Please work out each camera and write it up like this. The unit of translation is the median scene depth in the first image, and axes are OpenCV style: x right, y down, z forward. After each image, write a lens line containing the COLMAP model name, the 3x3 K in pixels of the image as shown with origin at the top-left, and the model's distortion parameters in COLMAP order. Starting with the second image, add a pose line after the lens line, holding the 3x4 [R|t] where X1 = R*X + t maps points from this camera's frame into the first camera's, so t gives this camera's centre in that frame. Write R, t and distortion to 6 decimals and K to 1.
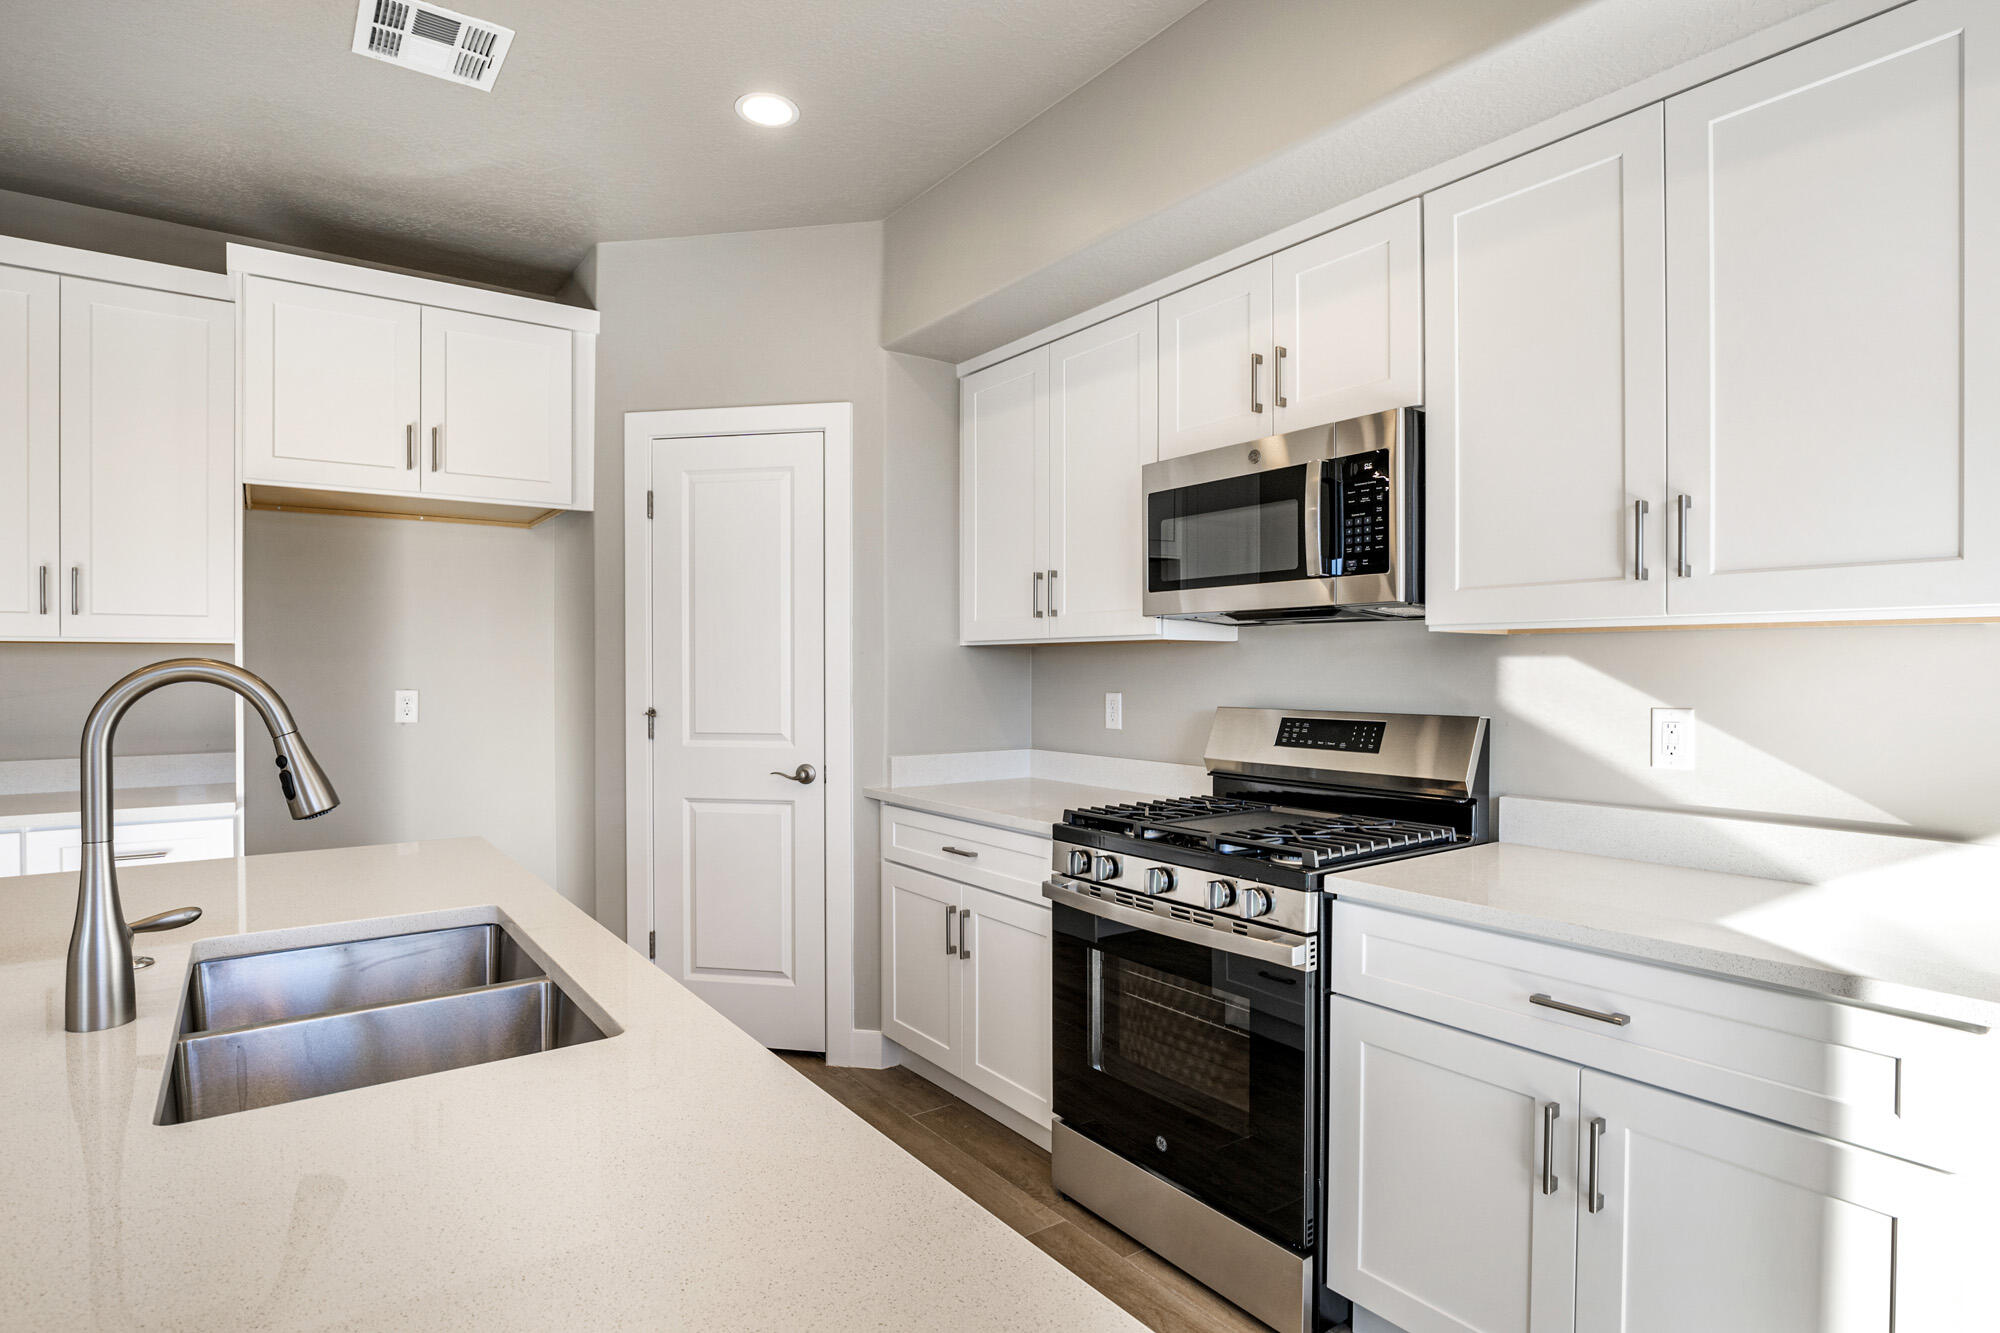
lens RADIAL K [[1025.3, 0, 1002.3], [0, 1025.3, 671.4], [0, 0, 1]] dist [-0.023076, 0.001012]
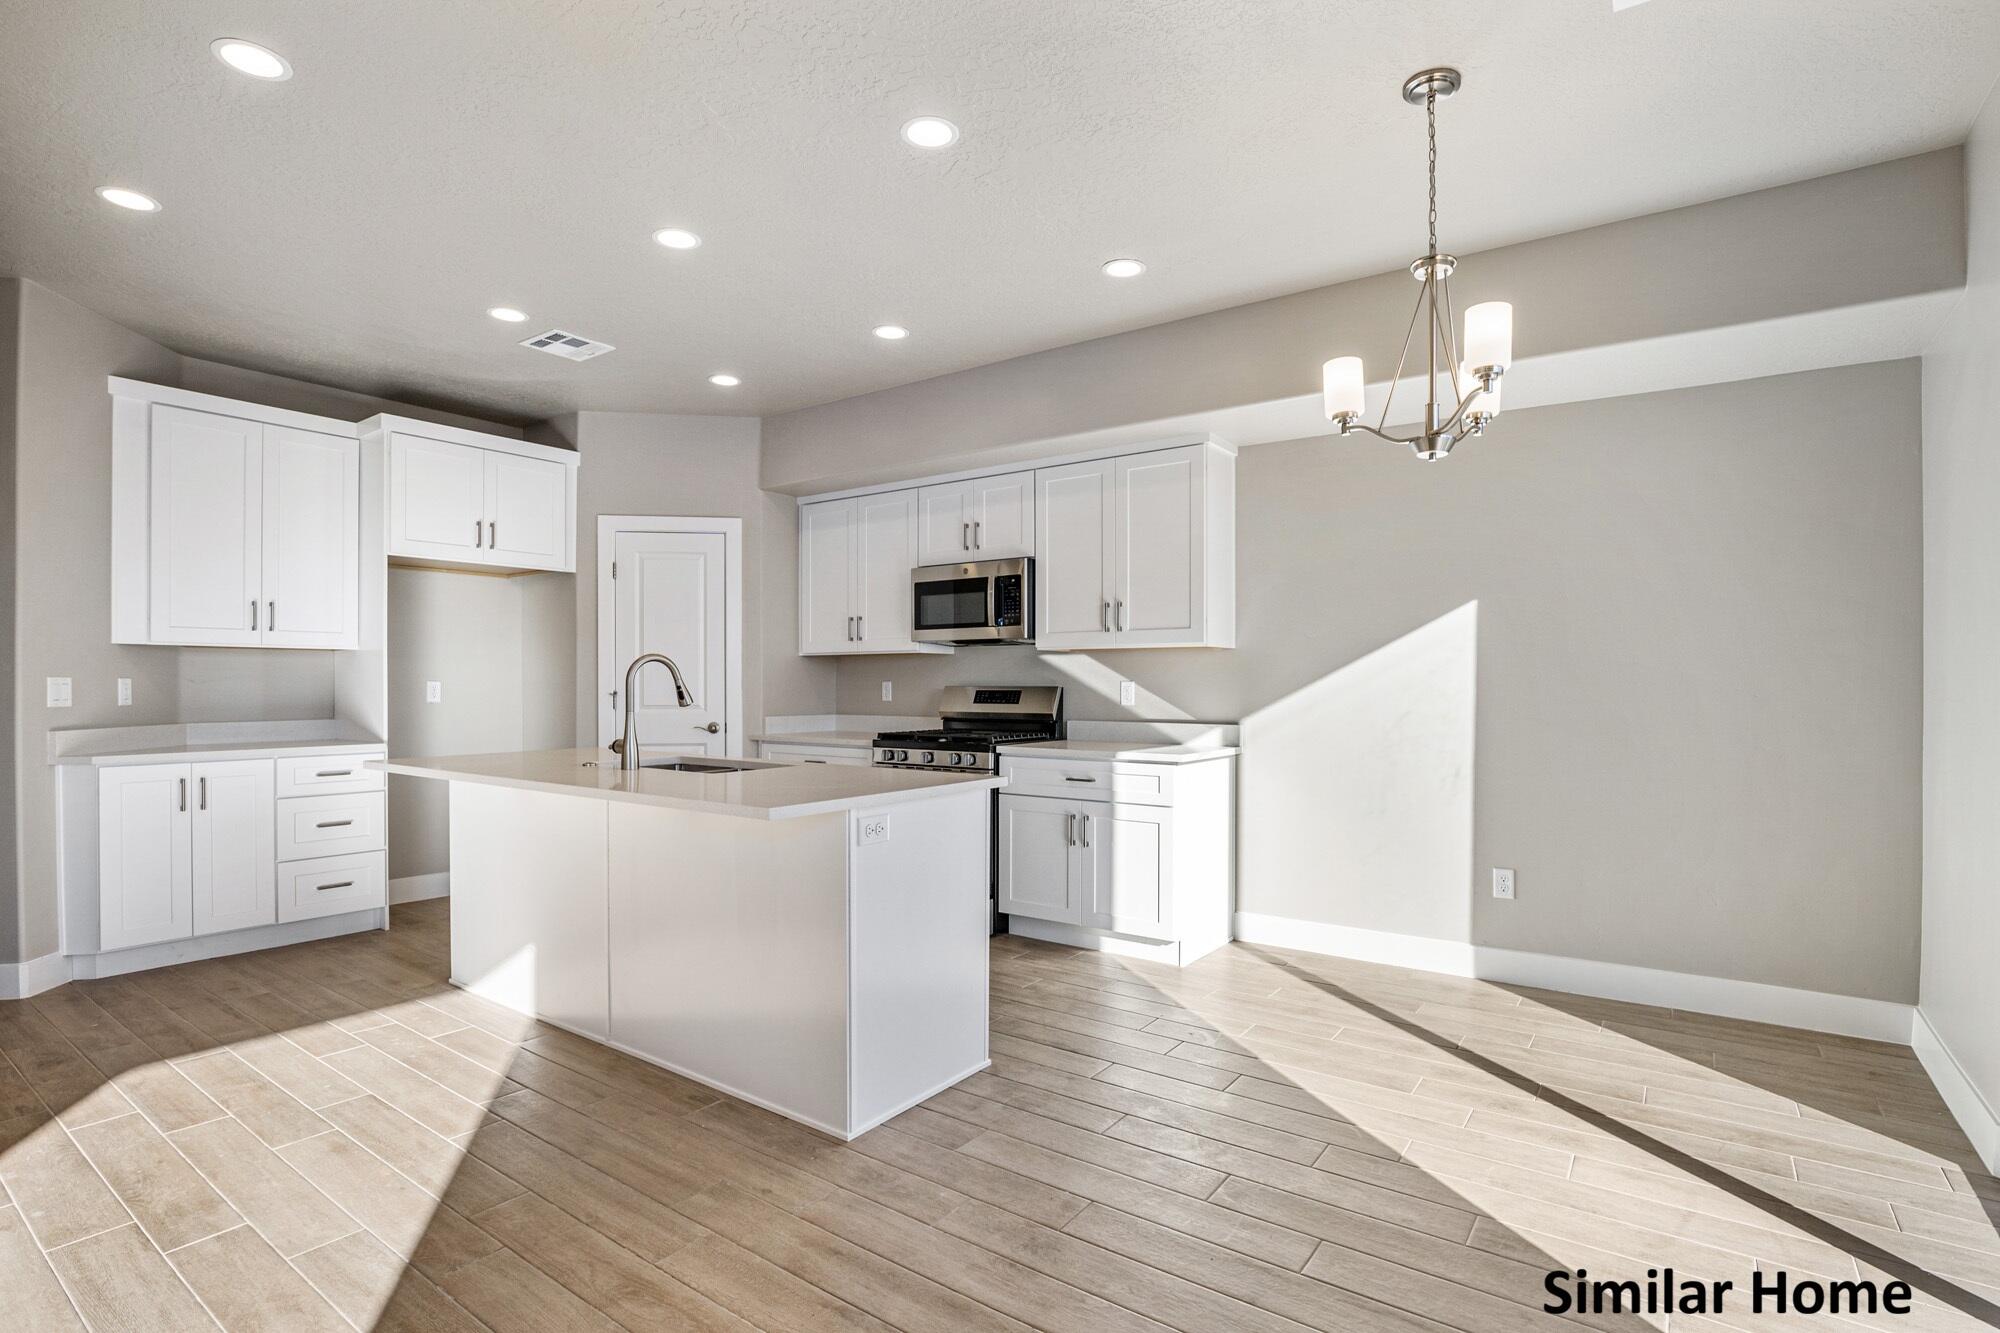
lens RADIAL K [[959.5, 0, 1003.3], [0, 959.5, 683.4], [0, 0, 1]] dist [-0.023854, 0.000671]
pose [[0.950089, -0.000128, 0.311980, -0.274778], [0.001289, 0.999993, -0.003514, 0.035764], [-0.311977, 0.003740, 0.950082, -0.848335]]
